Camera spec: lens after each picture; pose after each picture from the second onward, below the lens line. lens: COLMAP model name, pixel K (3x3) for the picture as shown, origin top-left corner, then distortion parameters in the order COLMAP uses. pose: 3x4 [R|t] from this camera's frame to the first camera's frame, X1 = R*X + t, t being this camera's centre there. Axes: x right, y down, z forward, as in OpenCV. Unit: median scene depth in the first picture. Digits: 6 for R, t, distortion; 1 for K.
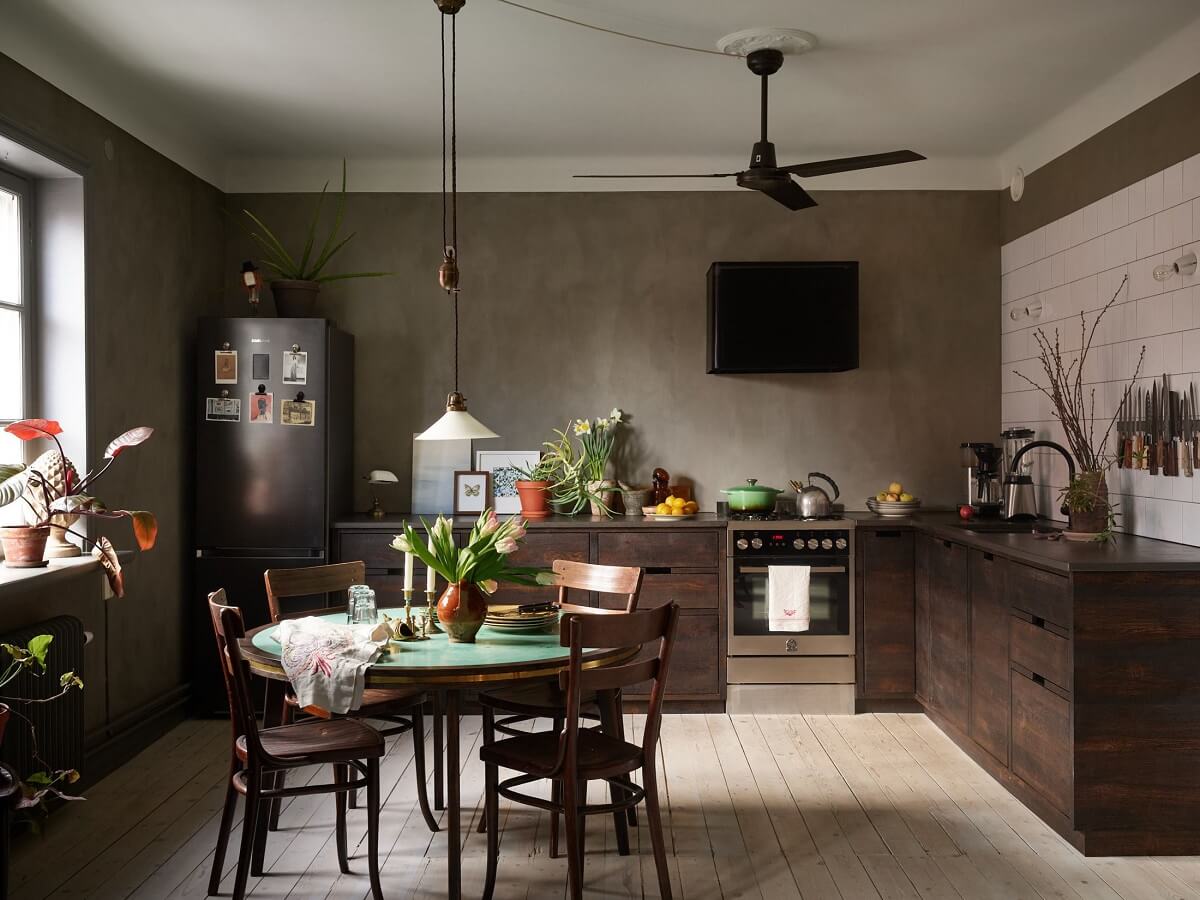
lens RADIAL K [[1031.3, 0, 600.0], [0, 1031.3, 450.0], [0, 0, 1]] dist [-0.000909, 0.001744]
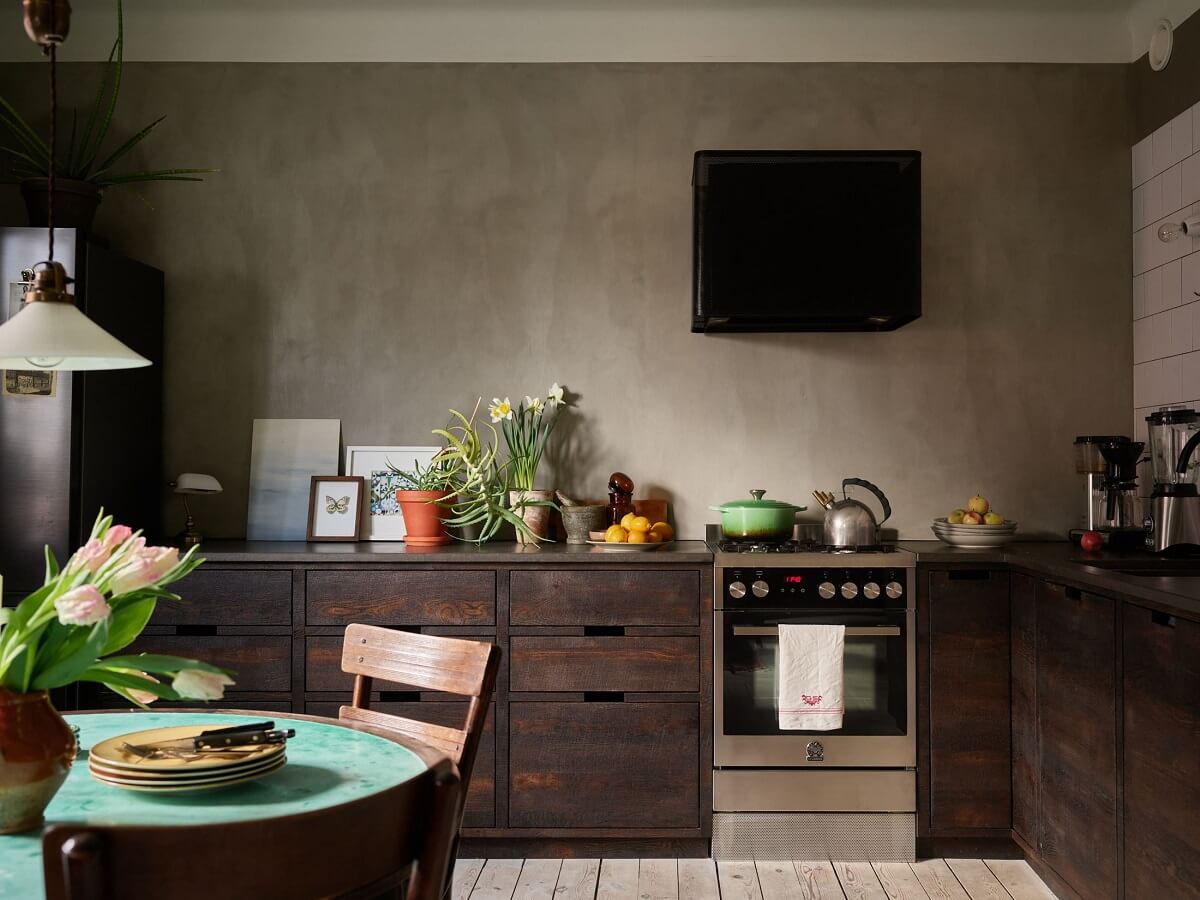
lens RADIAL K [[1047.6, 0, 644.7], [0, 1047.6, 457.8], [0, 0, 1]] dist [-0.001086, -0.003047]
pose [[0.999982, 0.005716, -0.001852, 0.080056], [-0.005759, 0.999682, -0.024569, 0.025865], [0.001711, 0.024579, 0.999696, 0.348194]]
